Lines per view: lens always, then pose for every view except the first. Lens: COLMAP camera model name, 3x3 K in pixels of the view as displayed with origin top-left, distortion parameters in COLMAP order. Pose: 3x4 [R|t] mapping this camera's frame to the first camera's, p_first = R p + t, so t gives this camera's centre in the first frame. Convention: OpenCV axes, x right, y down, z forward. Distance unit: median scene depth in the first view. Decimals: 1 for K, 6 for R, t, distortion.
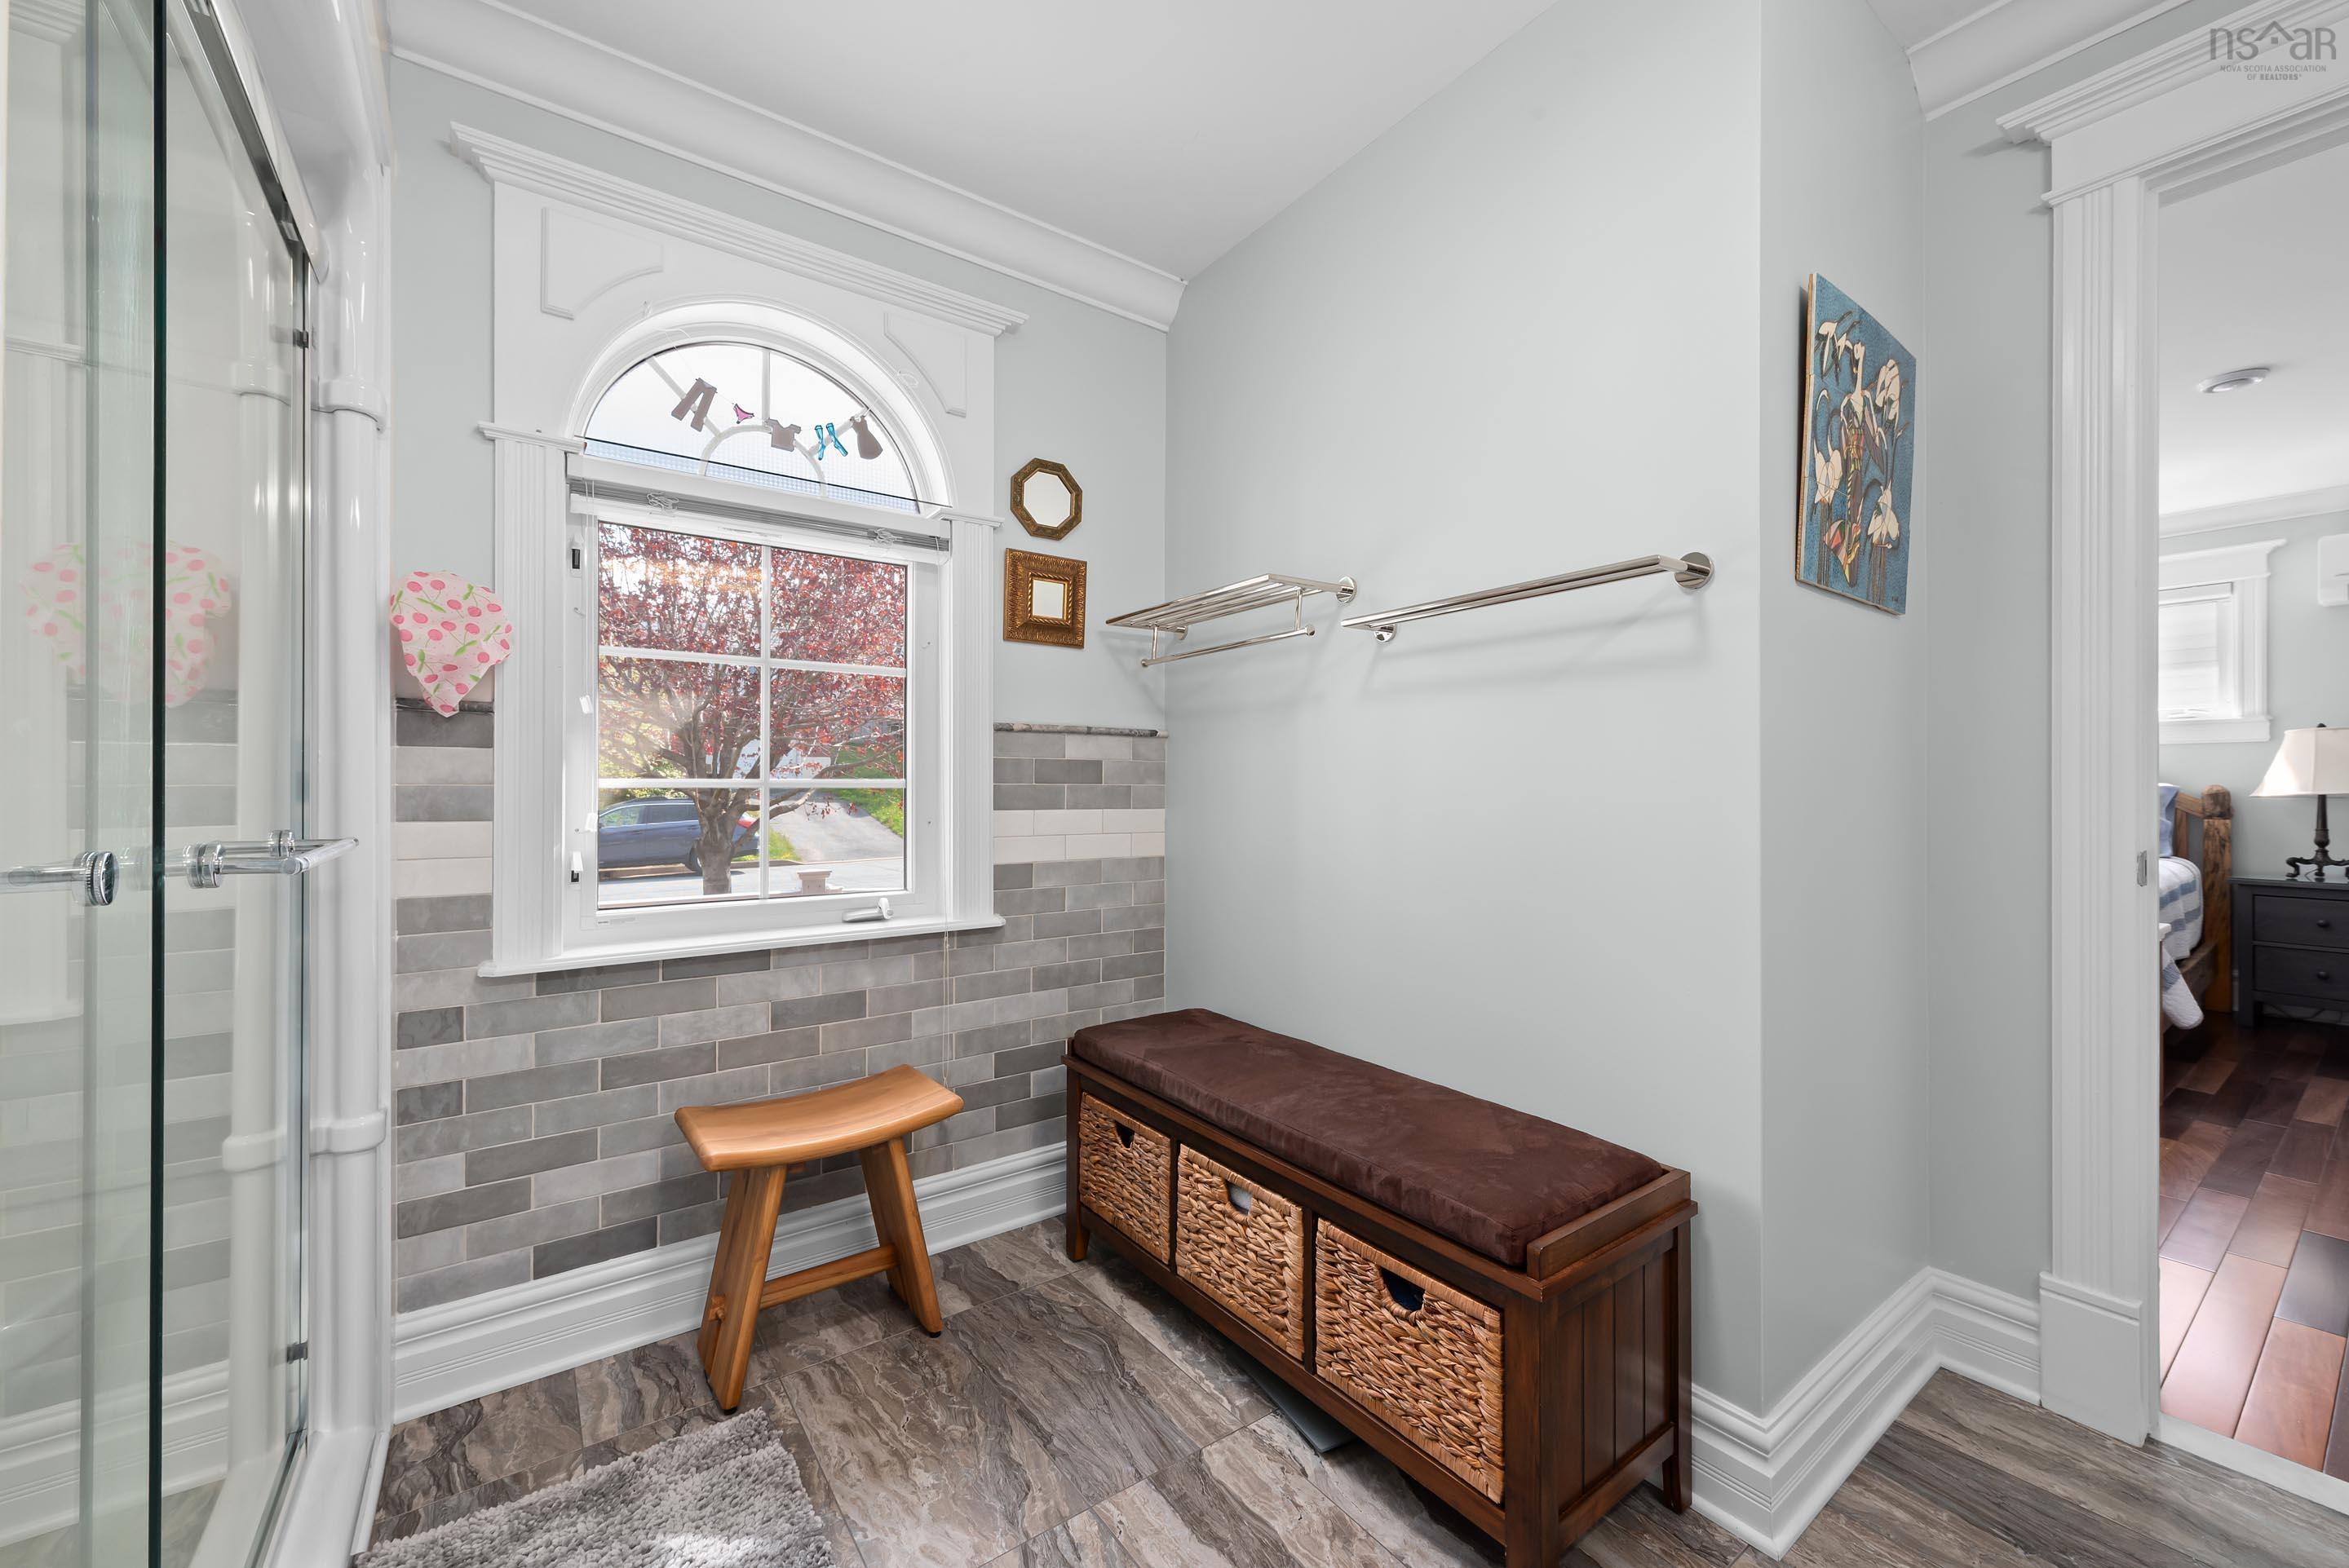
lens RADIAL K [[914.6, 0, 1176.5], [0, 914.6, 783.7], [0, 0, 1]] dist [0.000563, -0.000023]
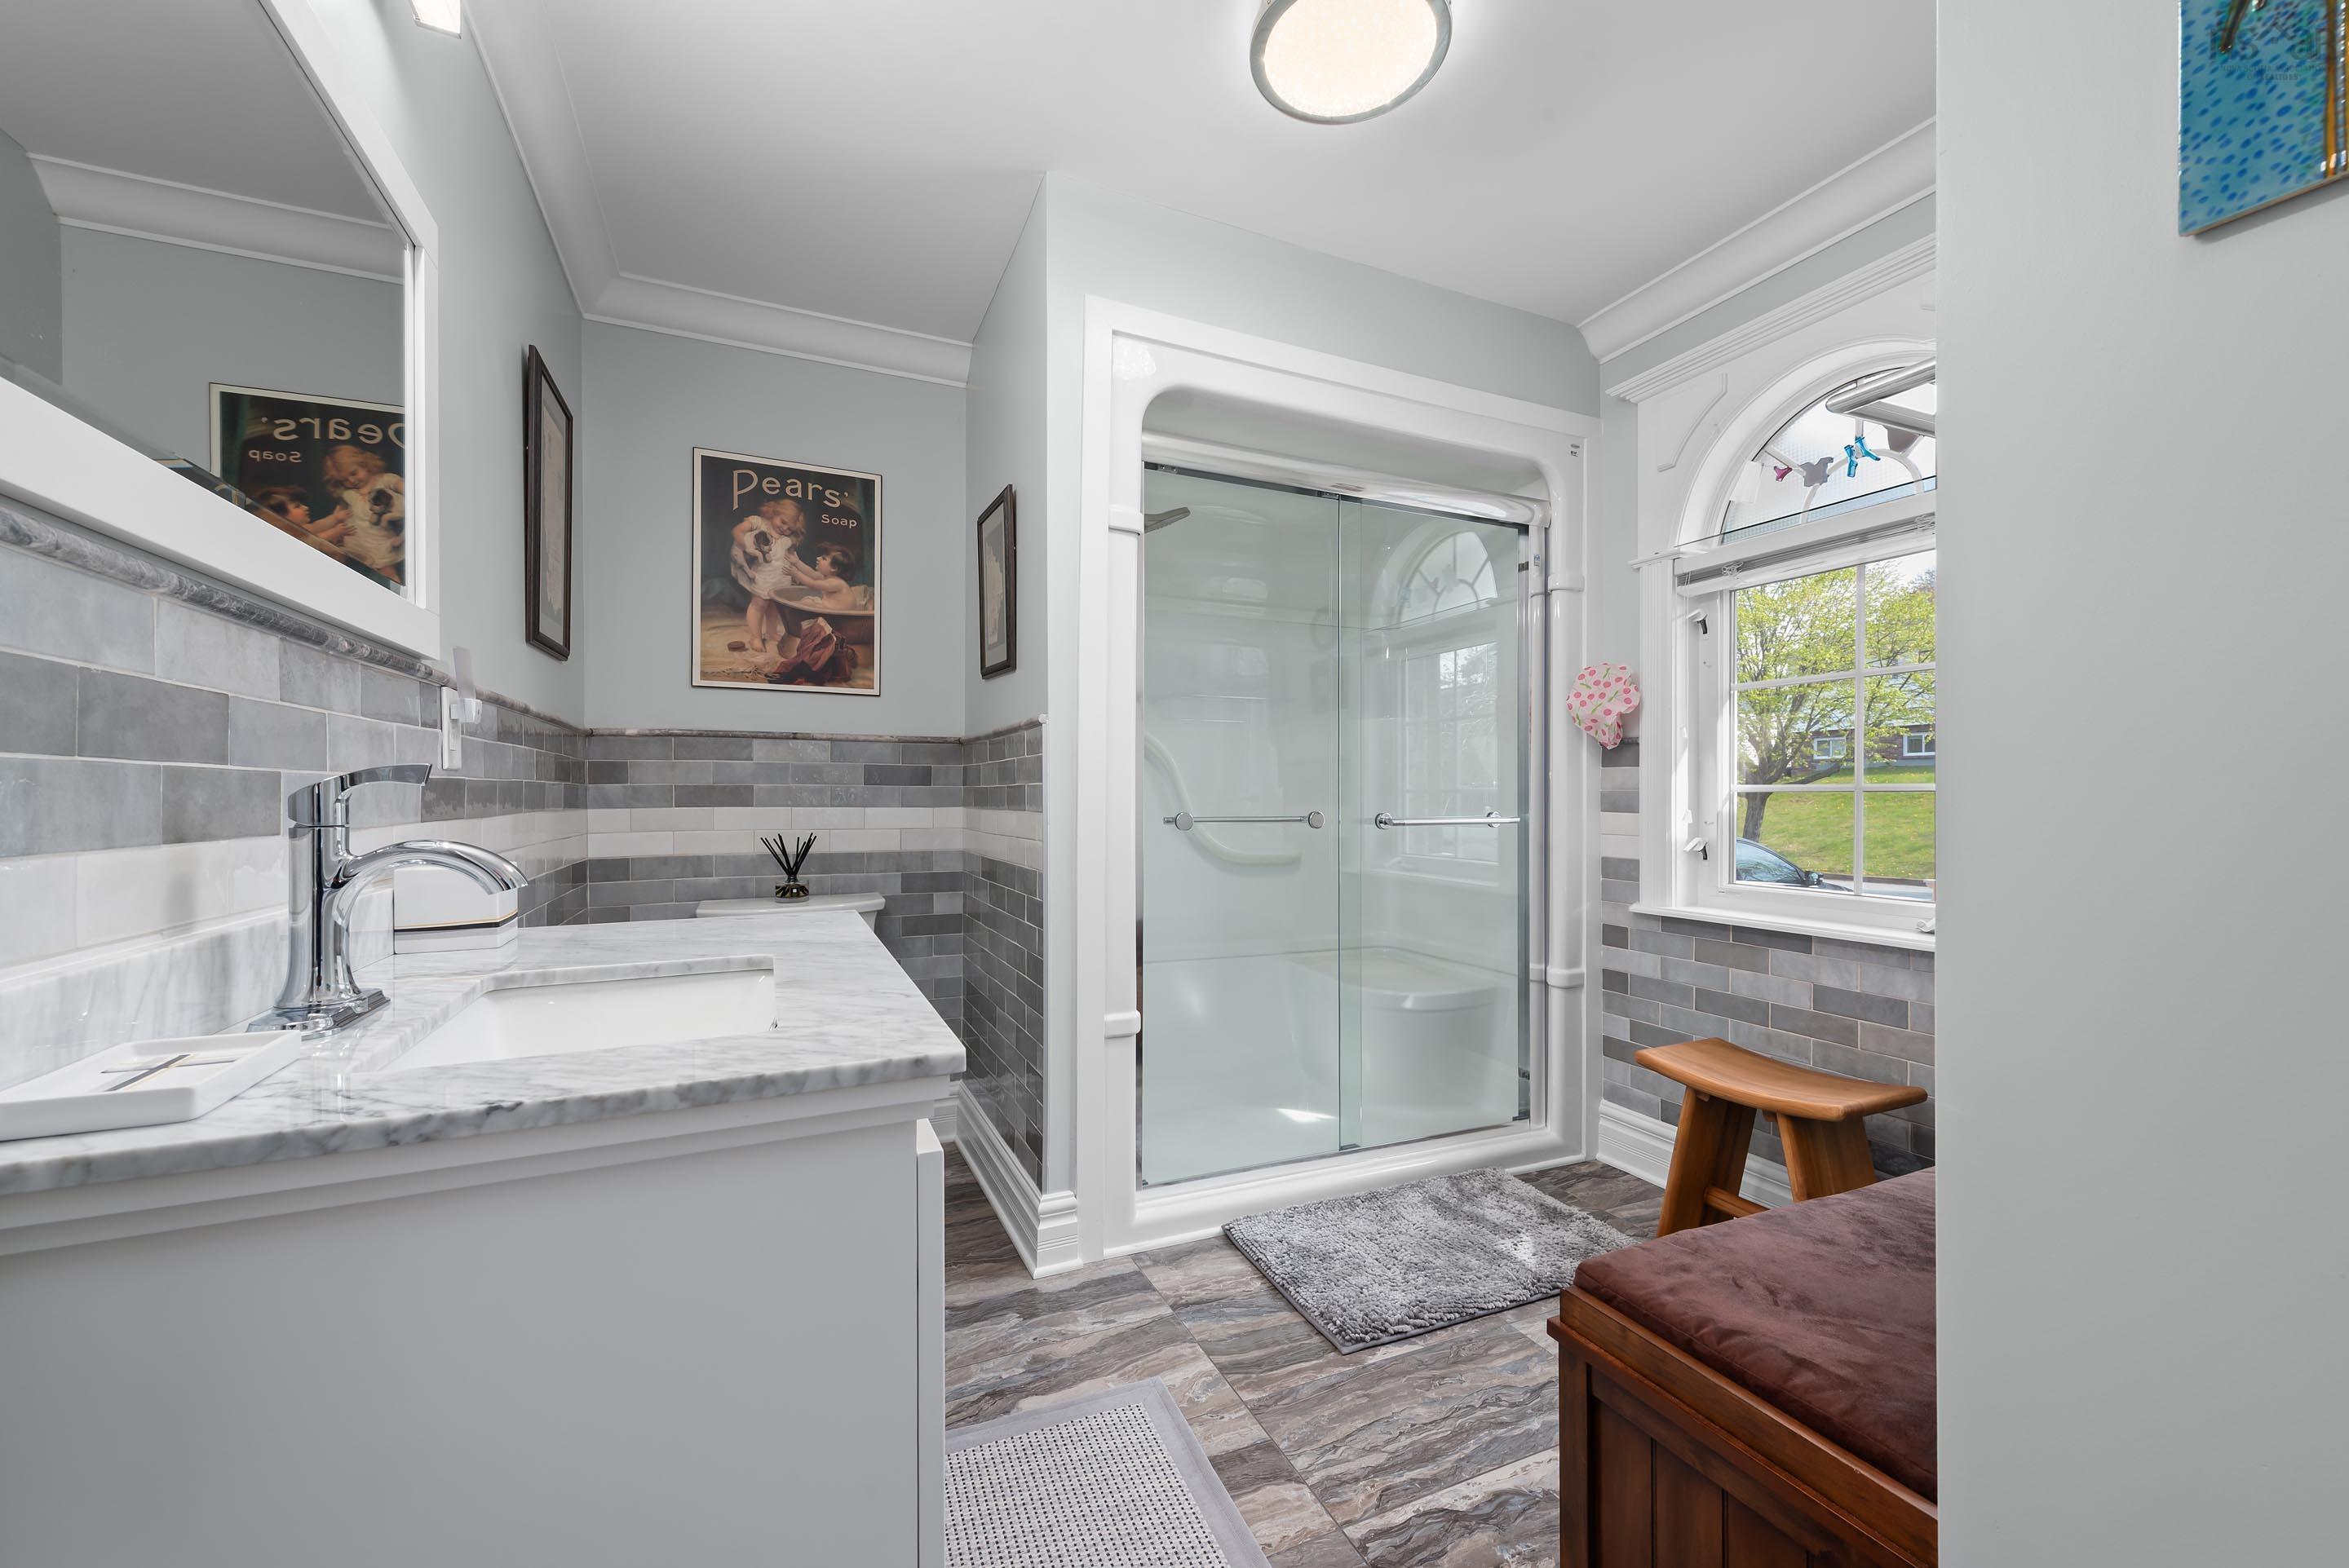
lens RADIAL K [[914.6, 0, 1174.4], [0, 914.6, 792.5], [0, 0, 1]] dist [0.000563, -0.000023]
pose [[-0.215096, 0.001204, -0.976592, 0.958488], [0.007018, 0.999975, -0.000313, 0.000403], [0.976568, -0.006921, -0.215099, 0.566709]]
